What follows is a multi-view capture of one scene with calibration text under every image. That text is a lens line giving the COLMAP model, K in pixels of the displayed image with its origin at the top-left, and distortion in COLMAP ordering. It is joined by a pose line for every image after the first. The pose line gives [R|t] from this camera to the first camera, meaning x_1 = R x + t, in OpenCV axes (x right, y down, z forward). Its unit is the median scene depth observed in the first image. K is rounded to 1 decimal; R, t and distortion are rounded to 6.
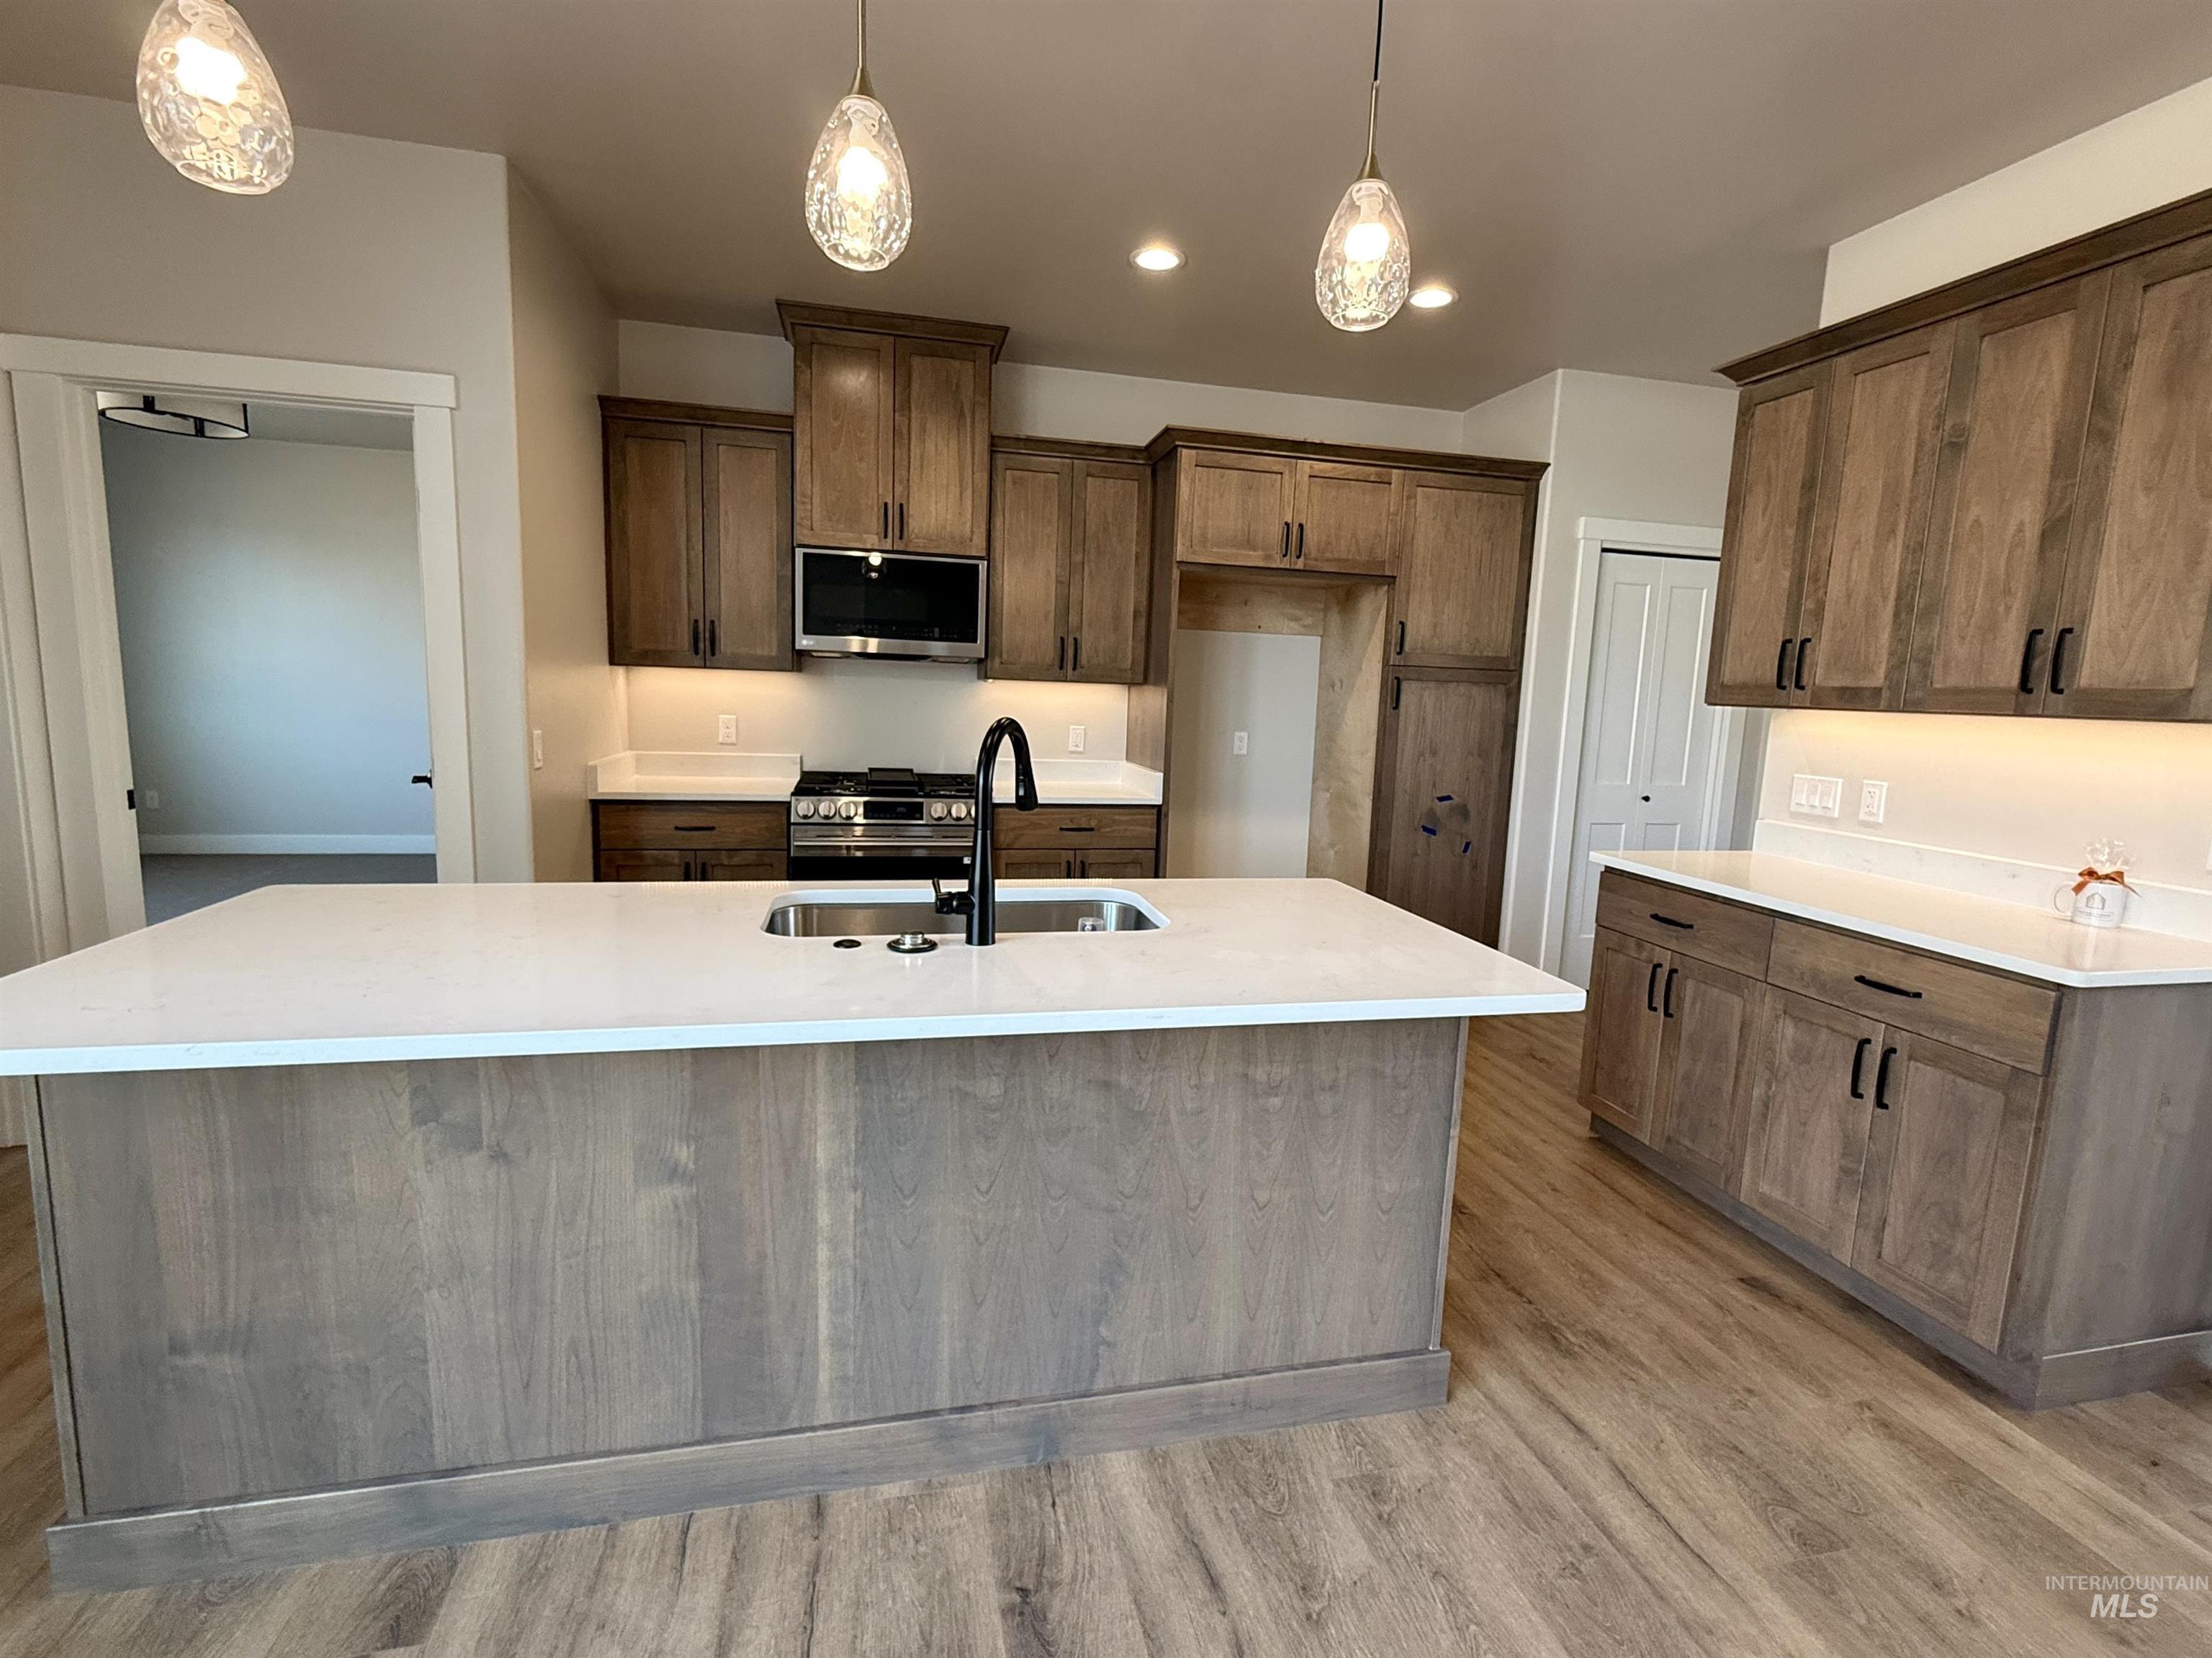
lens RADIAL K [[1010.3, 0, 1116.6], [0, 1010.3, 826.2], [0, 0, 1]] dist [0.000156, -0.000164]
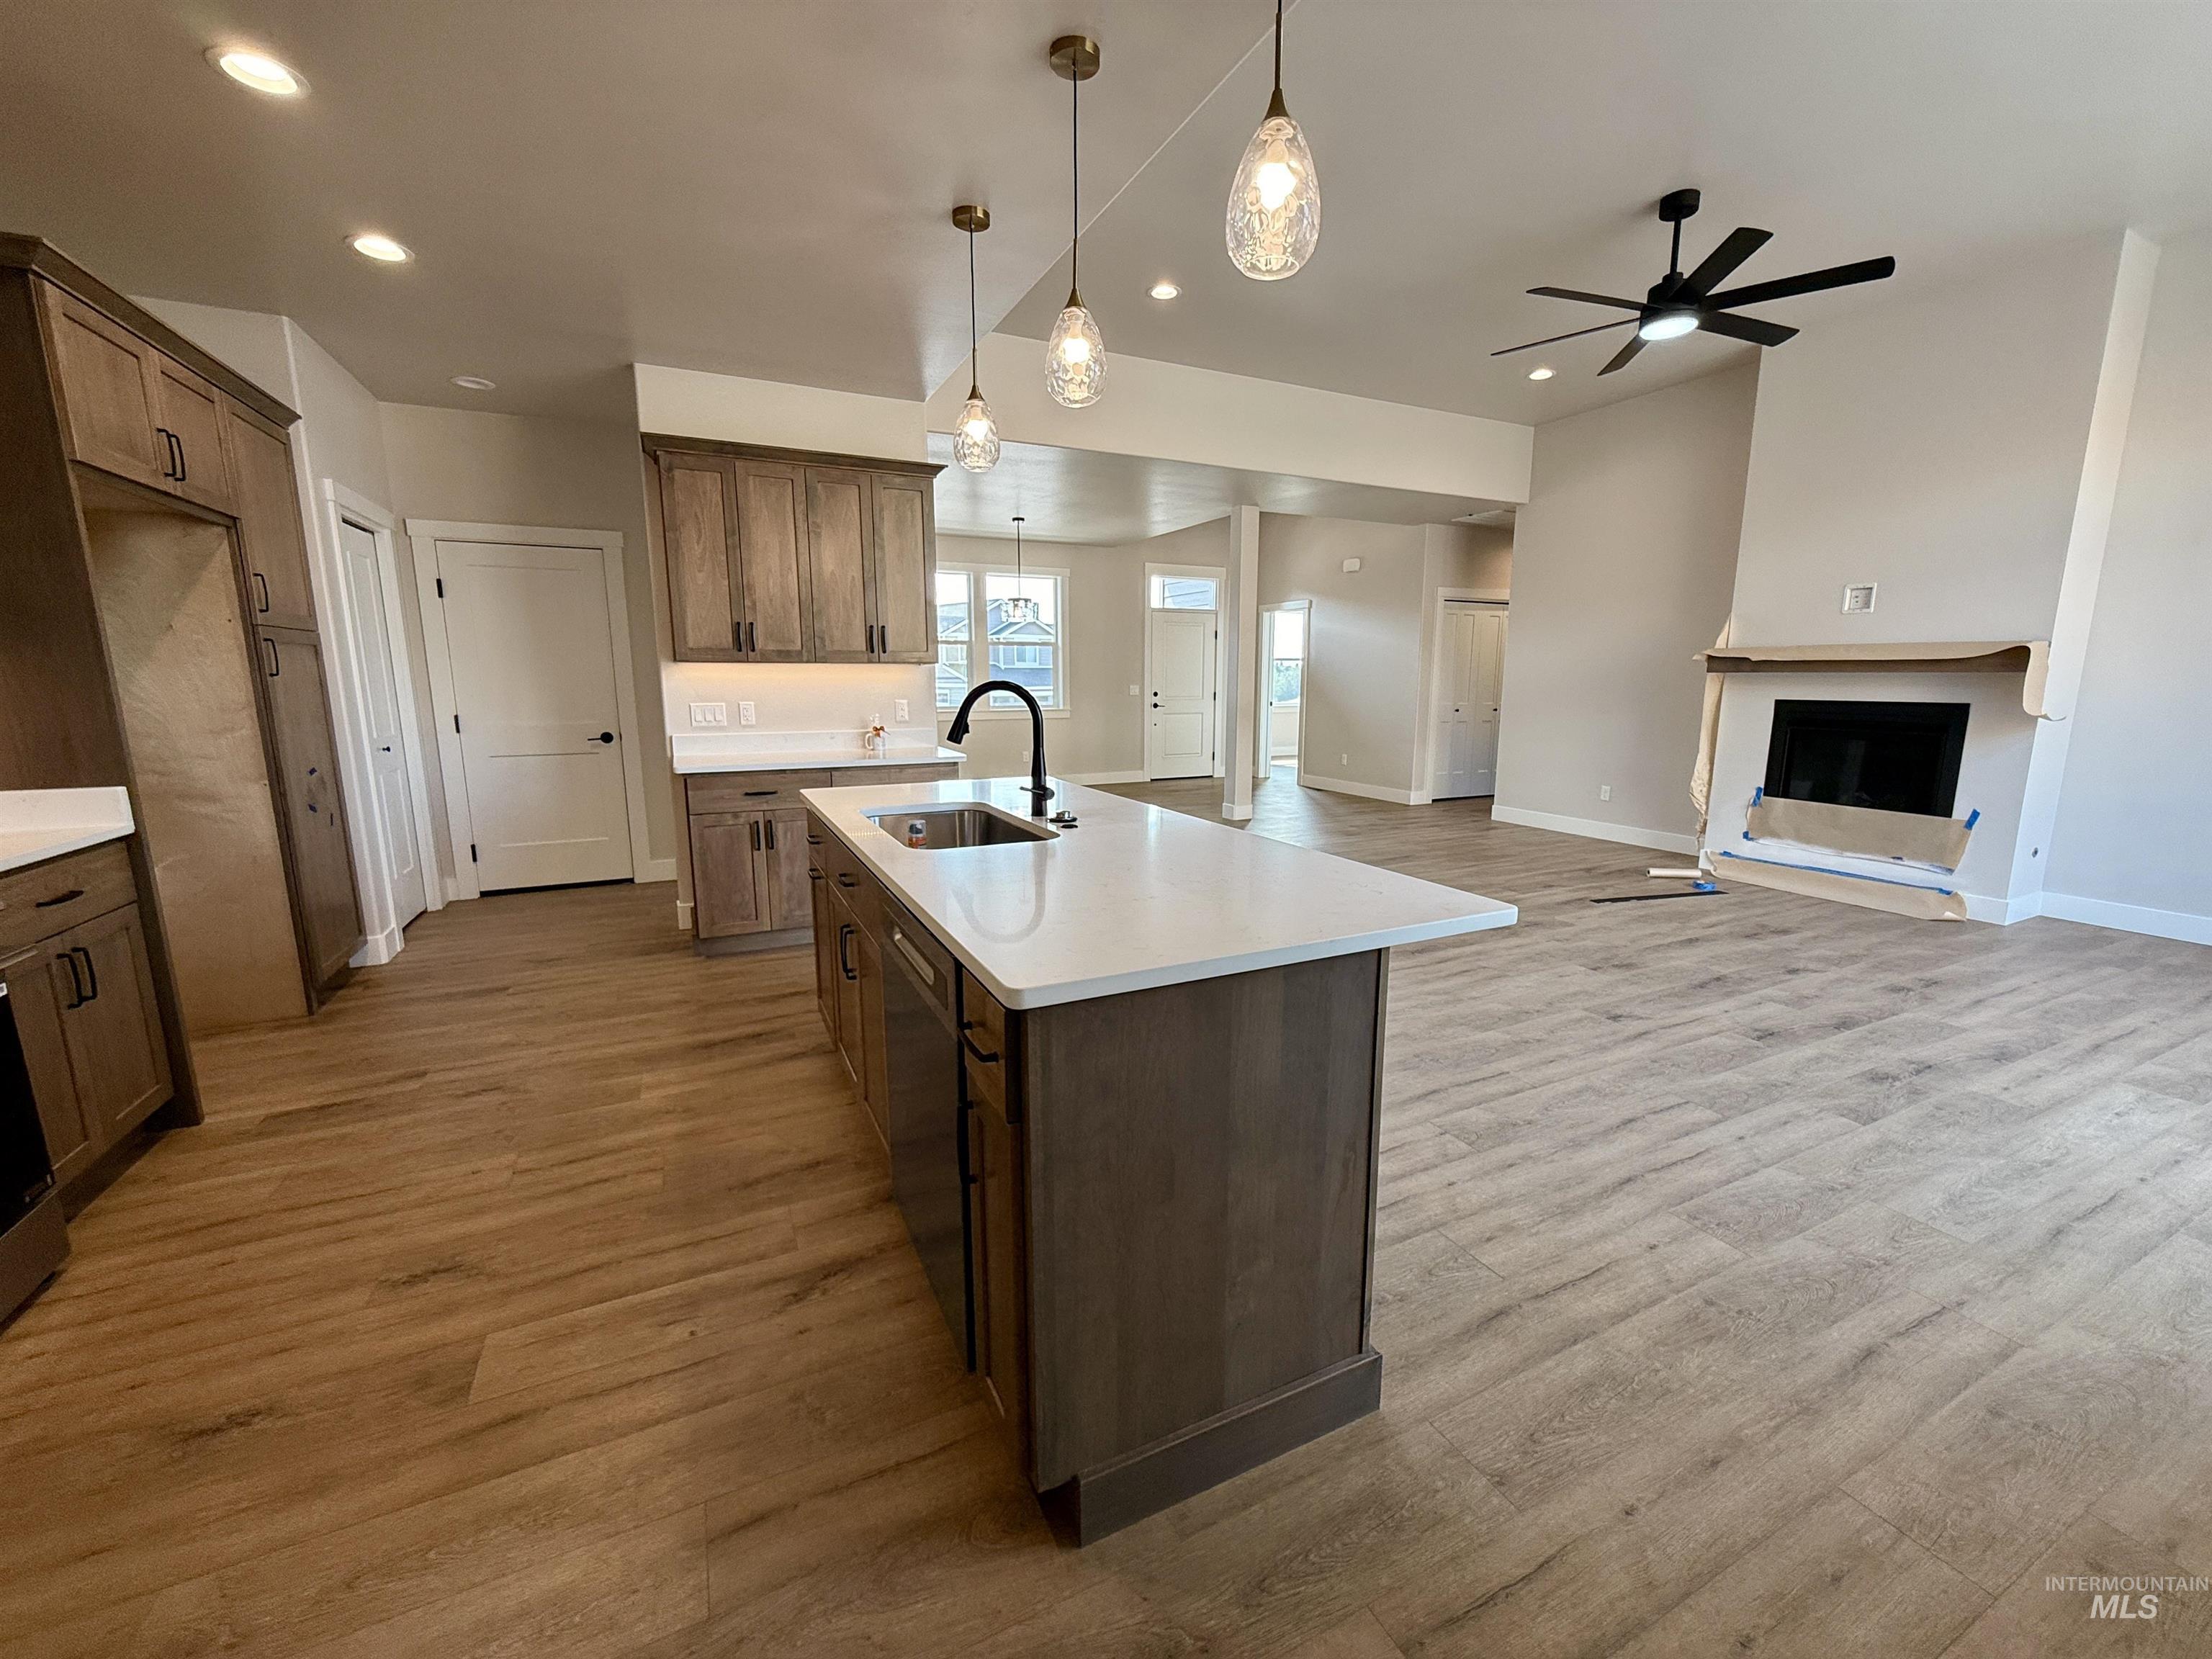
lens RADIAL K [[880.5, 0, 1114.7], [0, 880.5, 829.0], [0, 0, 1]] dist [0.000494, -0.000108]
pose [[-0.219977, -0.205650, 0.953582, -0.691732], [0.126474, 0.963263, 0.236913, -0.084623], [-0.967272, 0.172719, -0.185886, 0.508610]]
